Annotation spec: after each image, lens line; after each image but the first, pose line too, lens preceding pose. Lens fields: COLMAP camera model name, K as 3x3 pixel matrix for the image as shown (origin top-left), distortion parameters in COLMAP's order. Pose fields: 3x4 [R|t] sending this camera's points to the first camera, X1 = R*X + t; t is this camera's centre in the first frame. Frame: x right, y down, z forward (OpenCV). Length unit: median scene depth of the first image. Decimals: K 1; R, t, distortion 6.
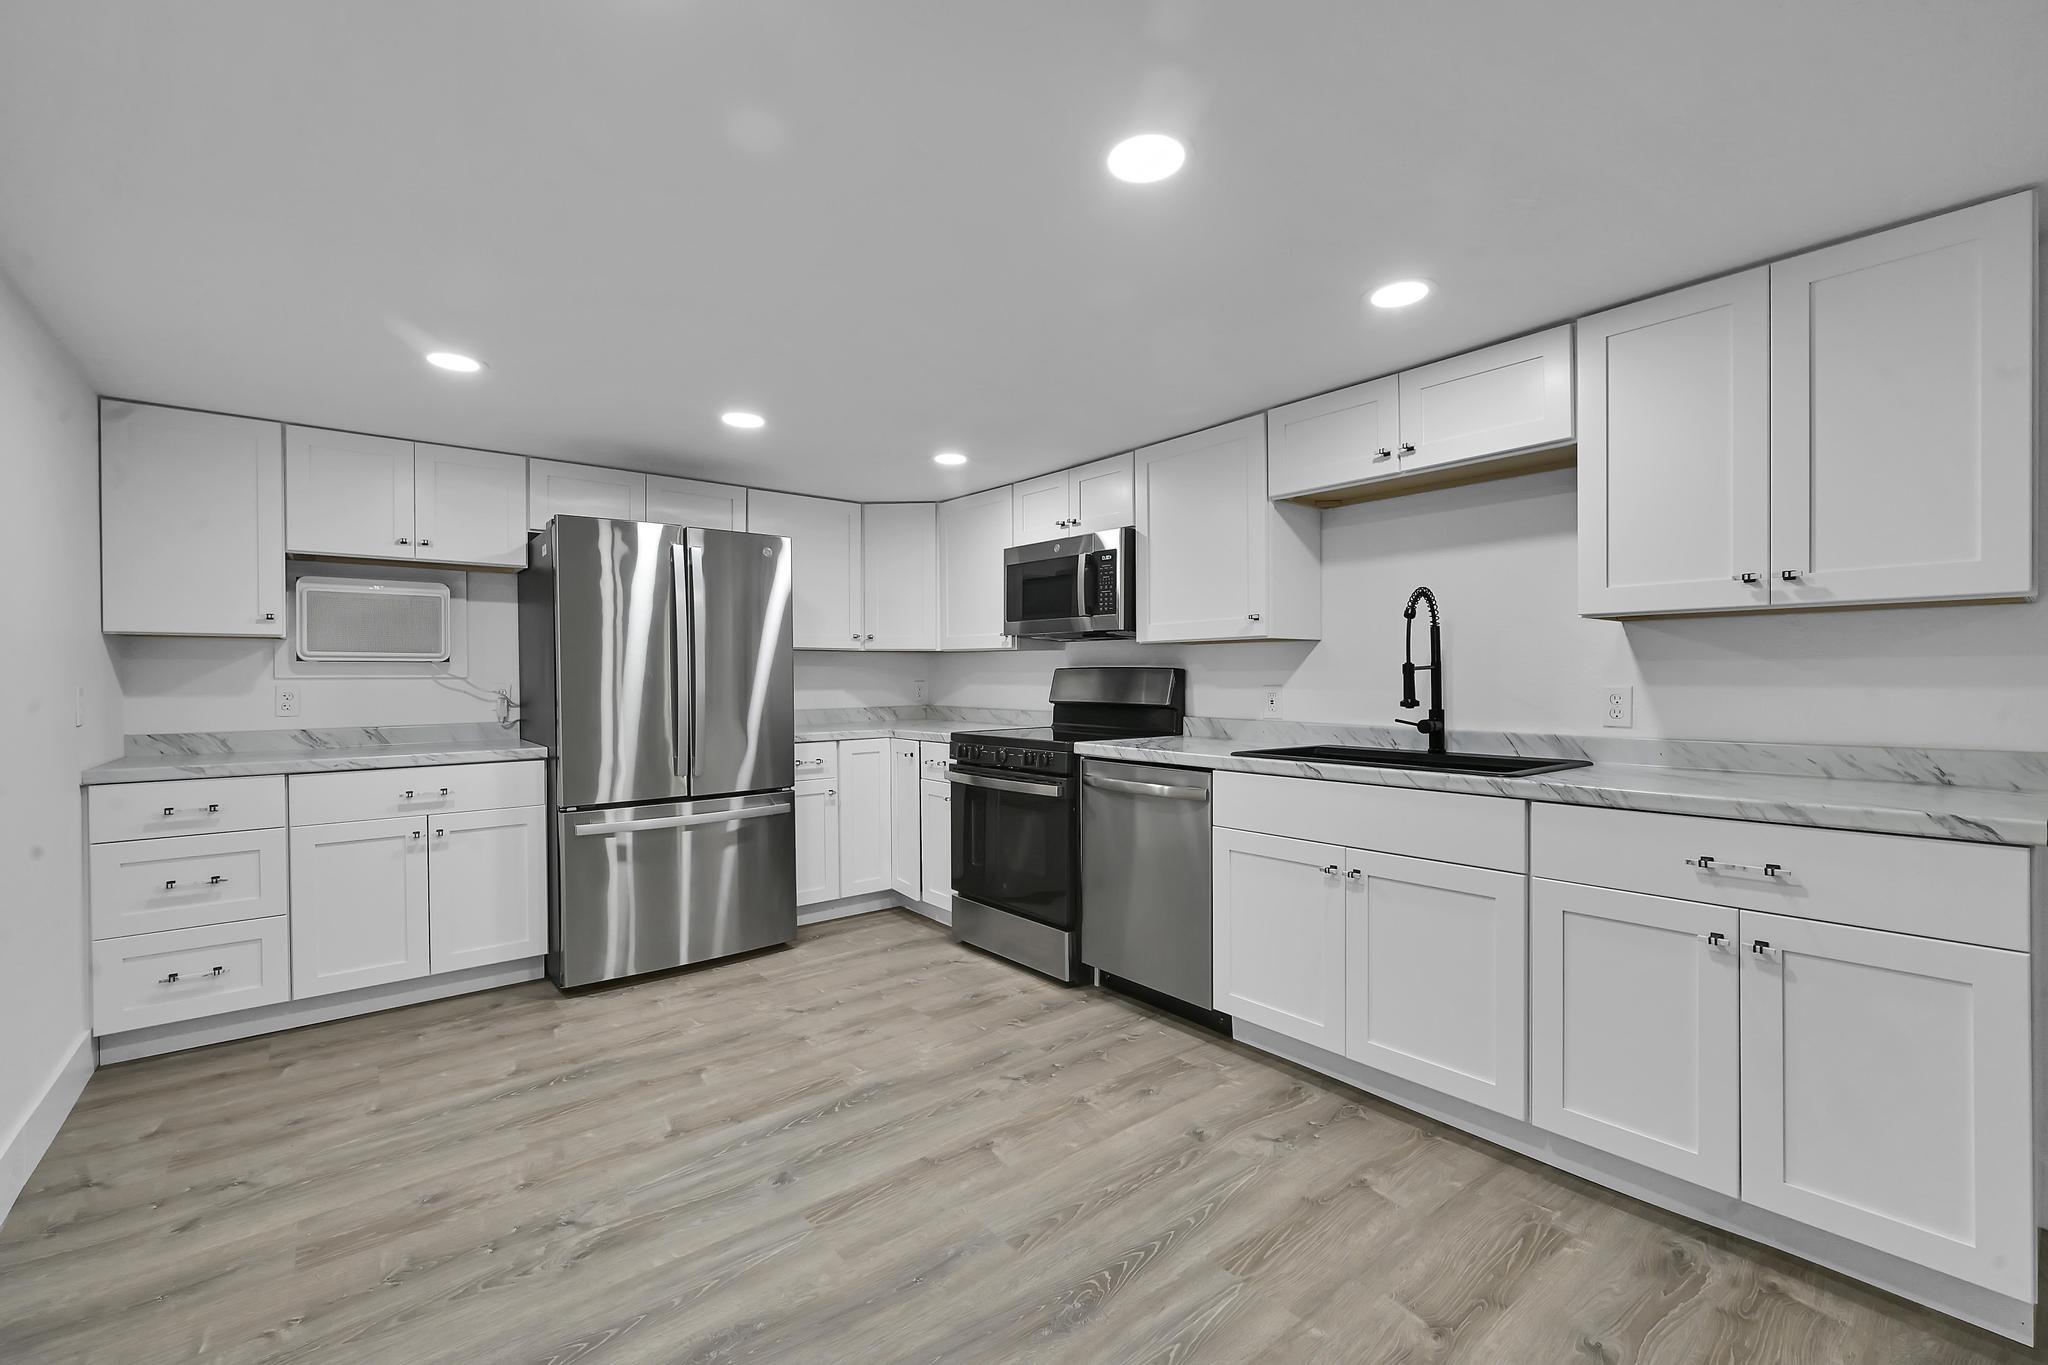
lens RADIAL K [[866.8, 0, 1017.2], [0, 866.8, 682.8], [0, 0, 1]] dist [-0.000018, -0.000292]
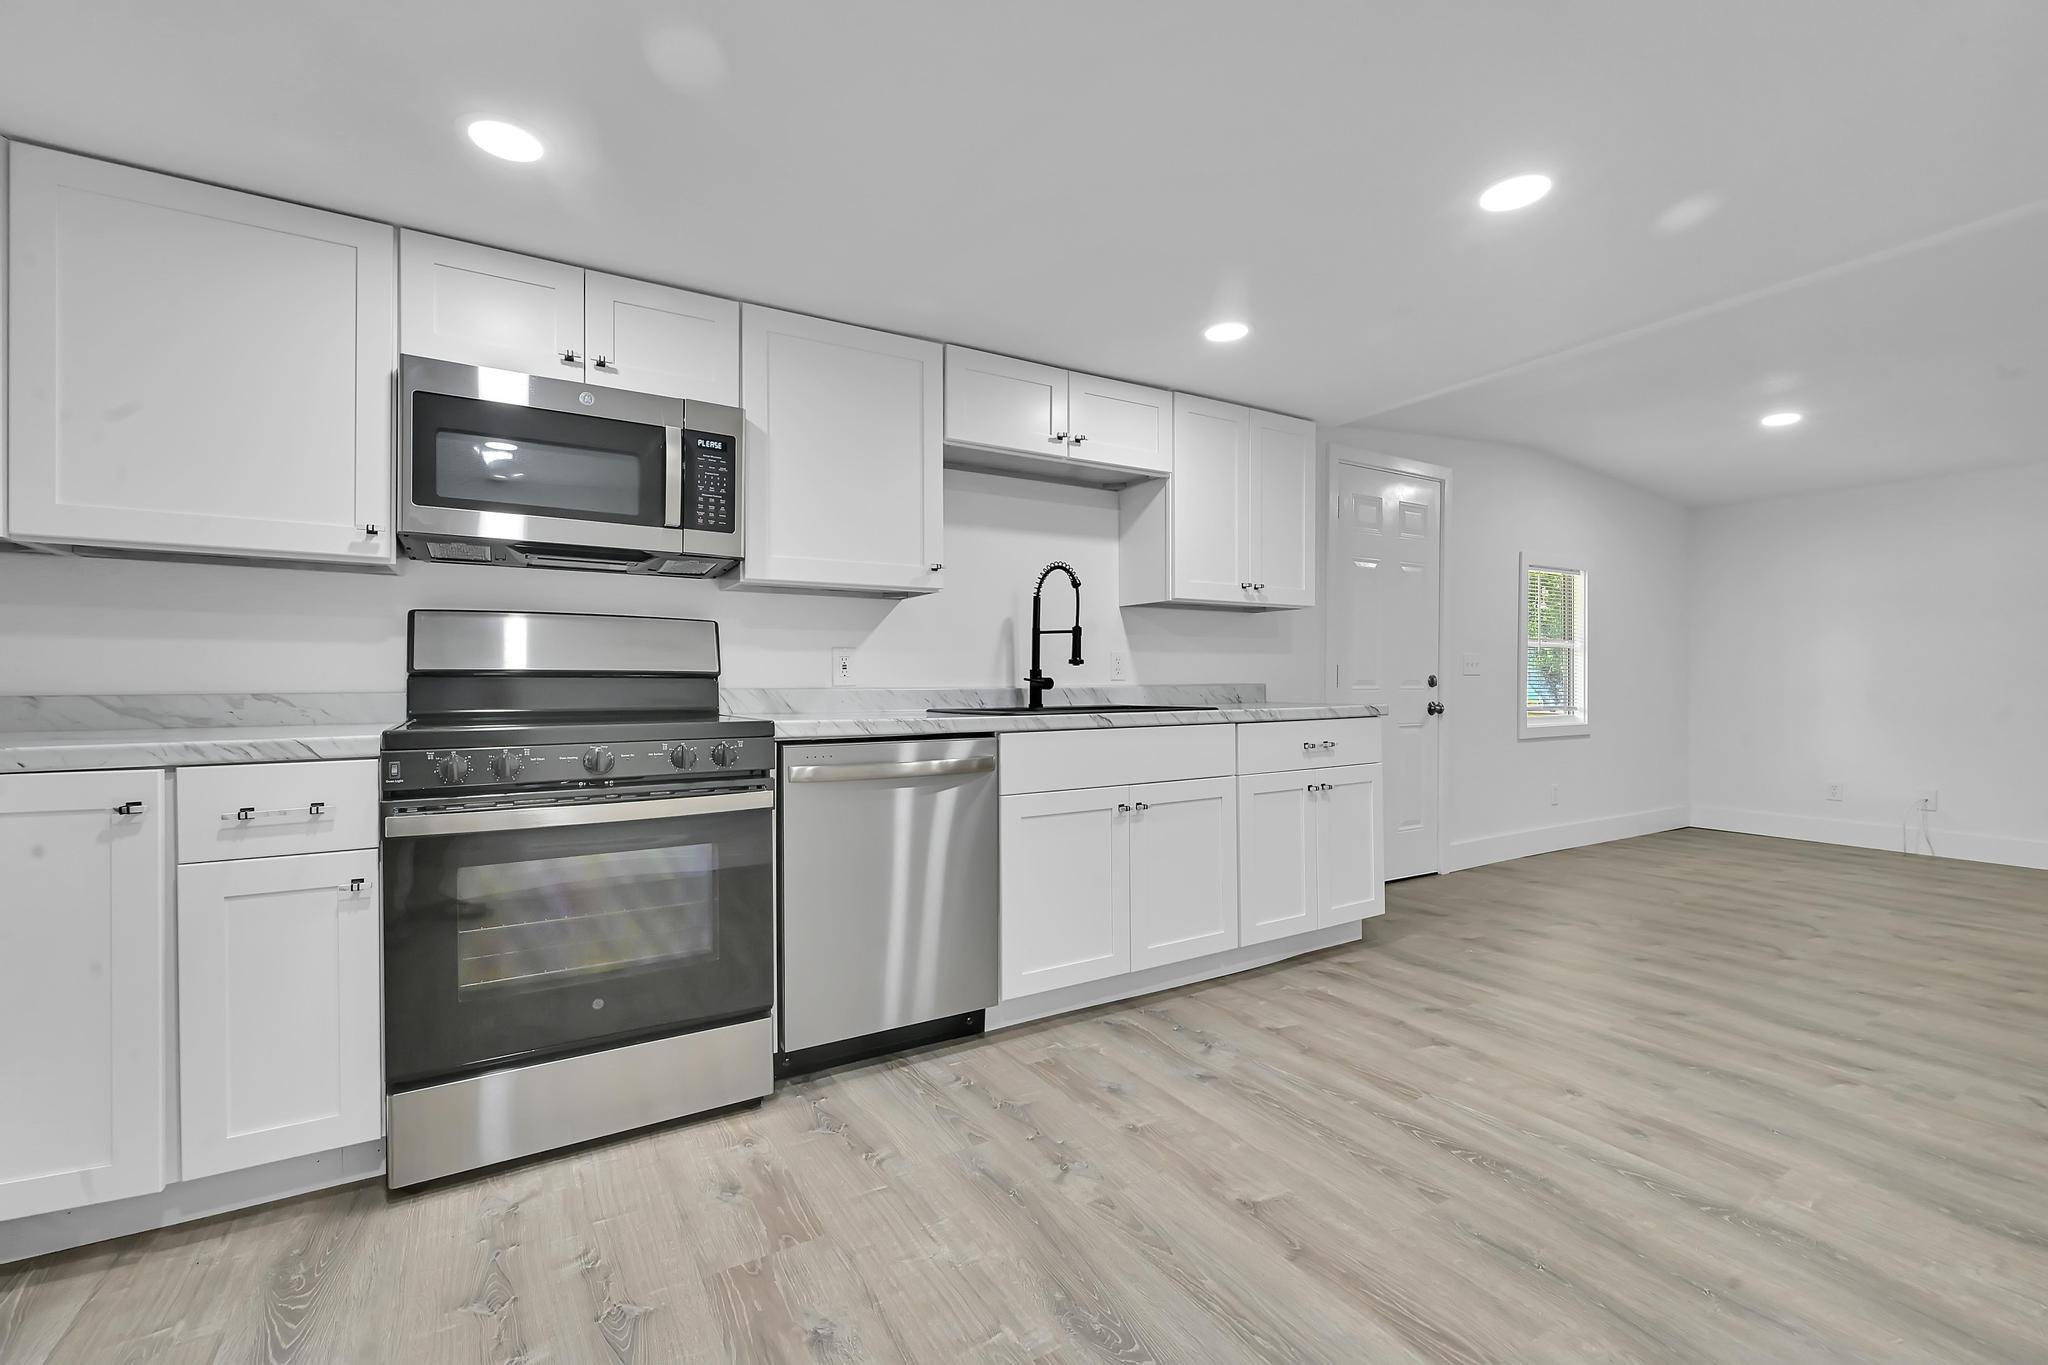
lens RADIAL K [[866.8, 0, 1021.4], [0, 866.8, 688.7], [0, 0, 1]] dist [-0.000018, -0.000292]
pose [[0.134561, -0.004722, 0.990894, -0.666179], [0.009802, 0.999946, 0.003434, 0.052819], [-0.990857, 0.009250, 0.134601, 0.874766]]
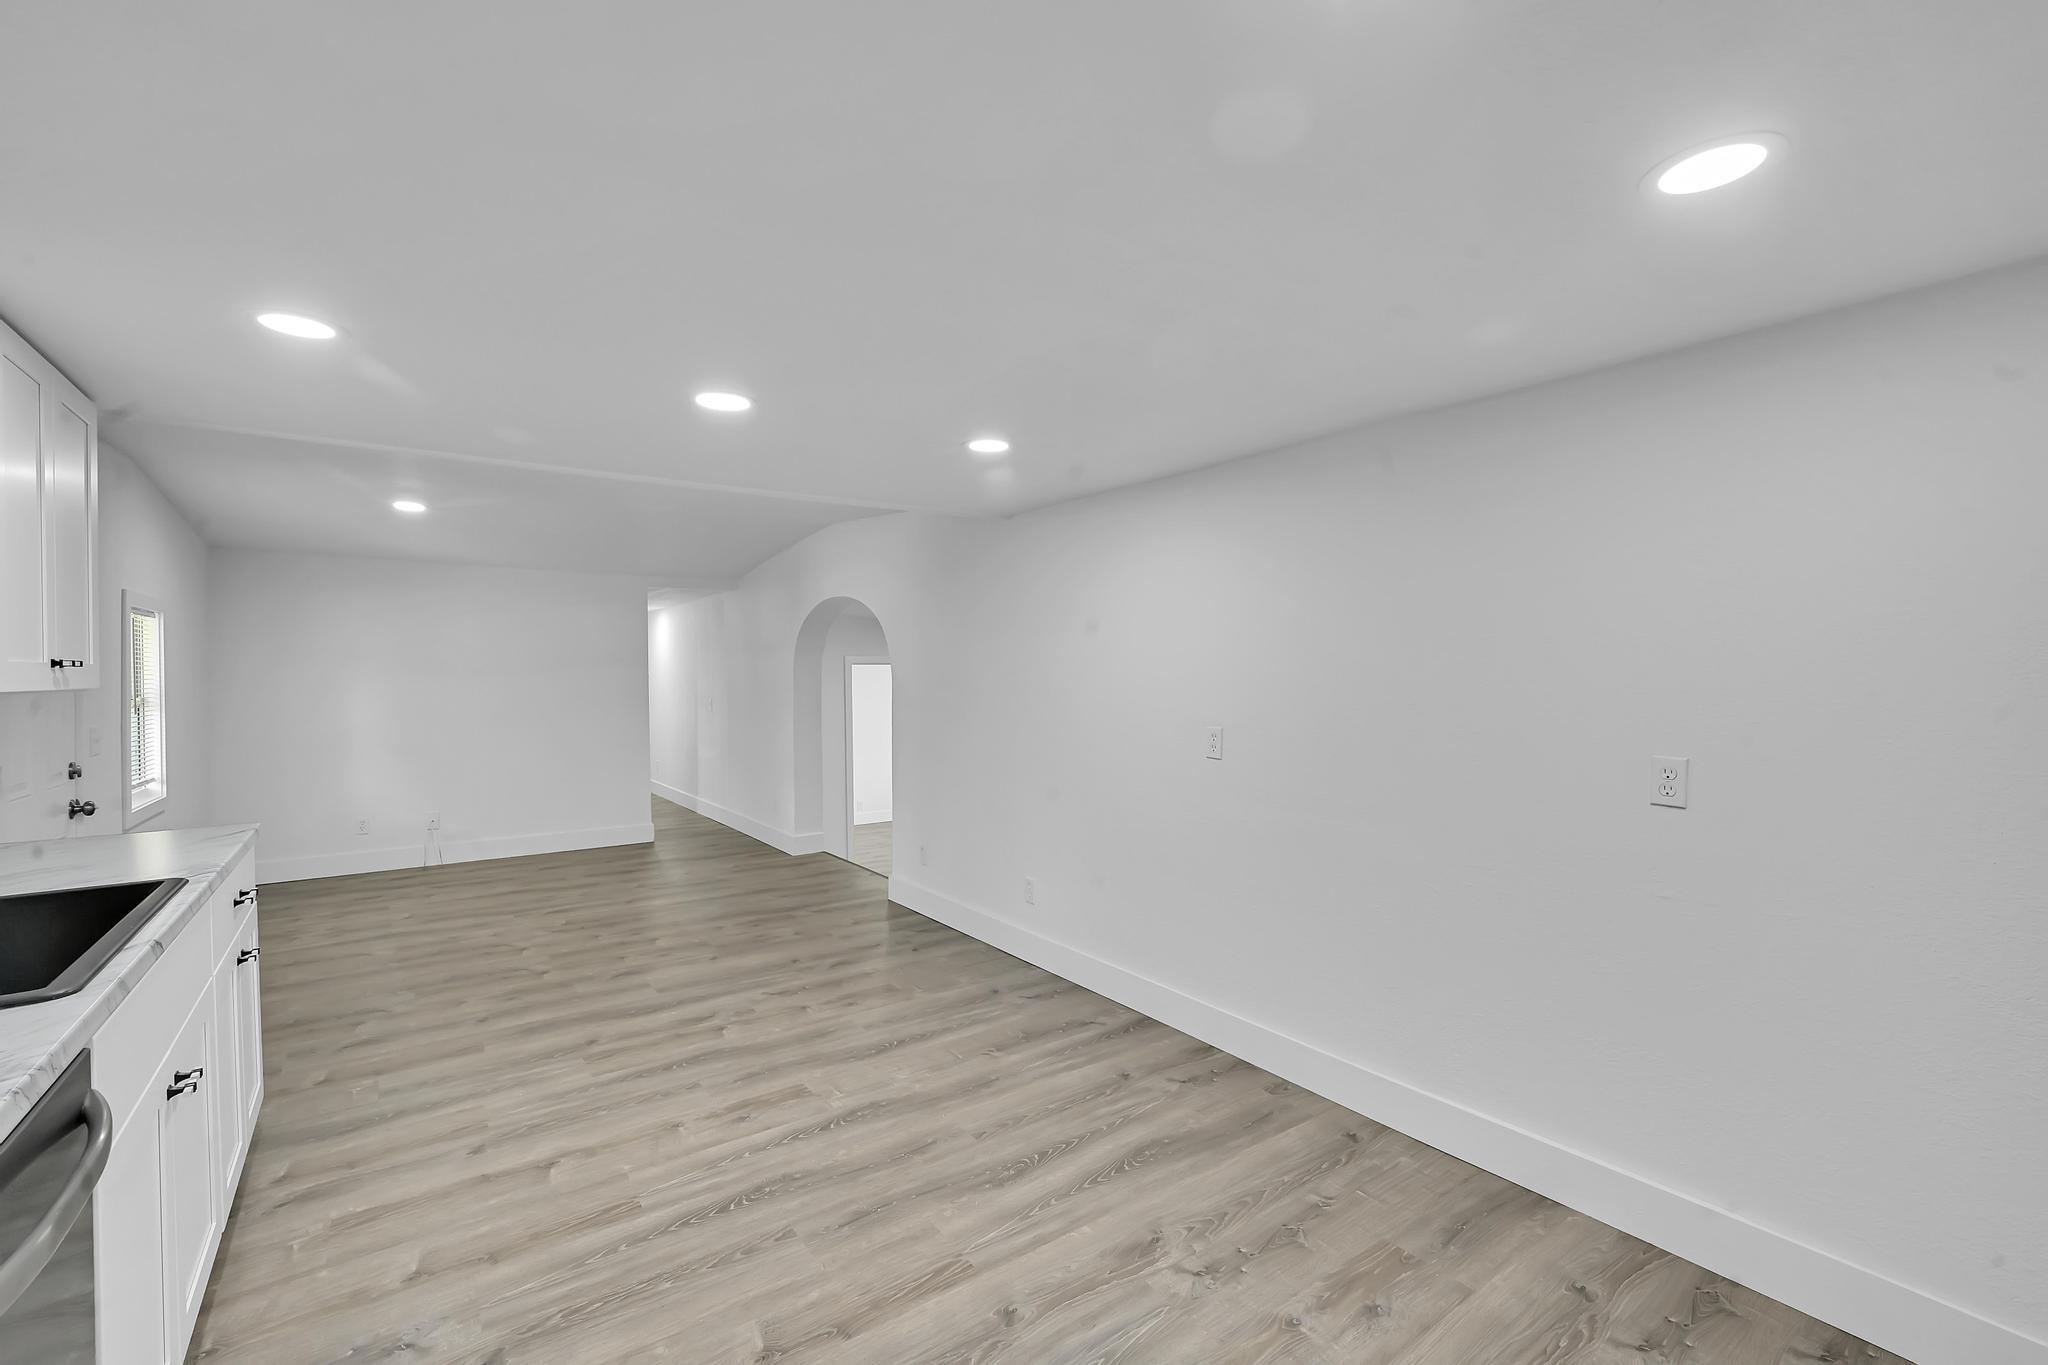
lens RADIAL K [[866.8, 0, 1013.6], [0, 866.8, 679.6], [0, 0, 1]] dist [-0.000018, -0.000292]
pose [[-0.998232, 0.009468, 0.058687, -0.251990], [0.010223, 0.999869, 0.012576, -0.075163], [-0.058560, 0.013153, -0.998197, 1.419358]]
